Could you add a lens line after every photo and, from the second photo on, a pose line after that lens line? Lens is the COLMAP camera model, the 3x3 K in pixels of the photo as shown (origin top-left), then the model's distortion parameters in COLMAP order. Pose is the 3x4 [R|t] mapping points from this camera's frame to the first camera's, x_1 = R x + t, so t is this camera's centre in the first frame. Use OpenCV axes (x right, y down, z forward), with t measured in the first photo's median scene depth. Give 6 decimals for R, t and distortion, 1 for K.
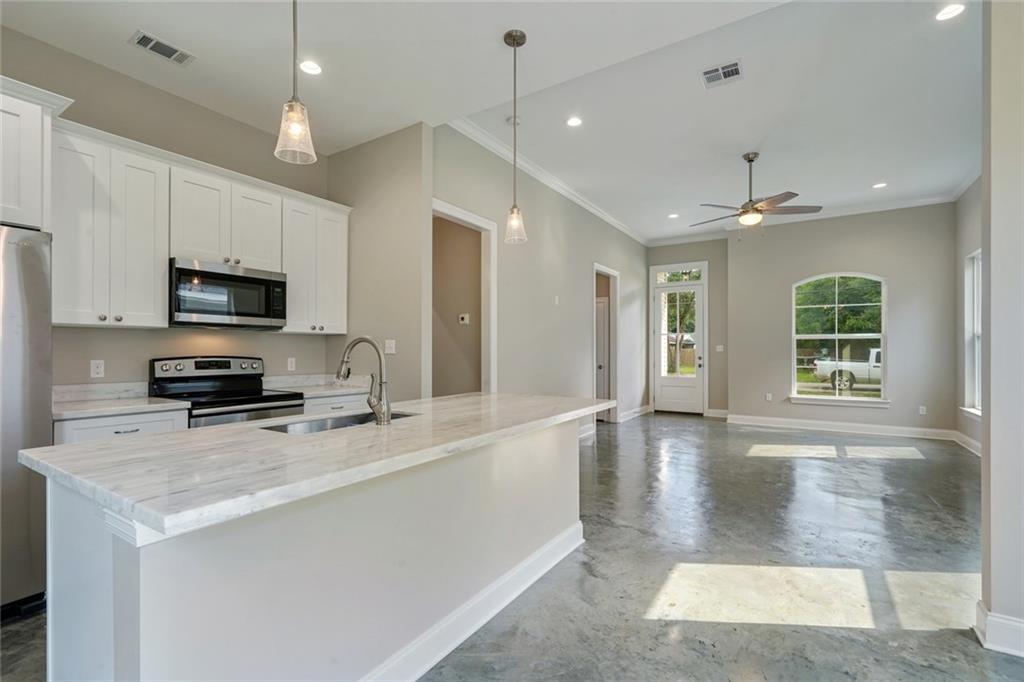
lens RADIAL K [[464.2, 0, 512.7], [0, 464.2, 346.6], [0, 0, 1]] dist [0.001146, 0.000128]
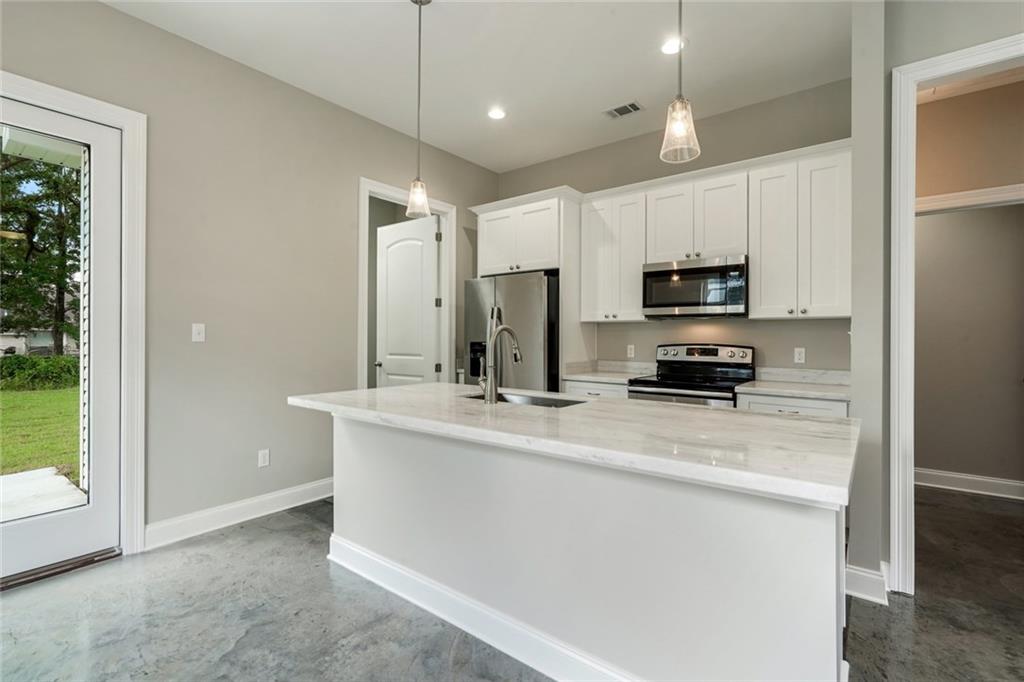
lens RADIAL K [[457.7, 0, 512.0], [0, 457.7, 341.0], [0, 0, 1]] dist [-0.039429, -0.000007]
pose [[-0.096395, 0.003938, -0.995335, 0.489075], [0.002963, 0.999989, 0.003670, 0.008890], [0.995339, -0.002596, -0.096406, 0.697410]]
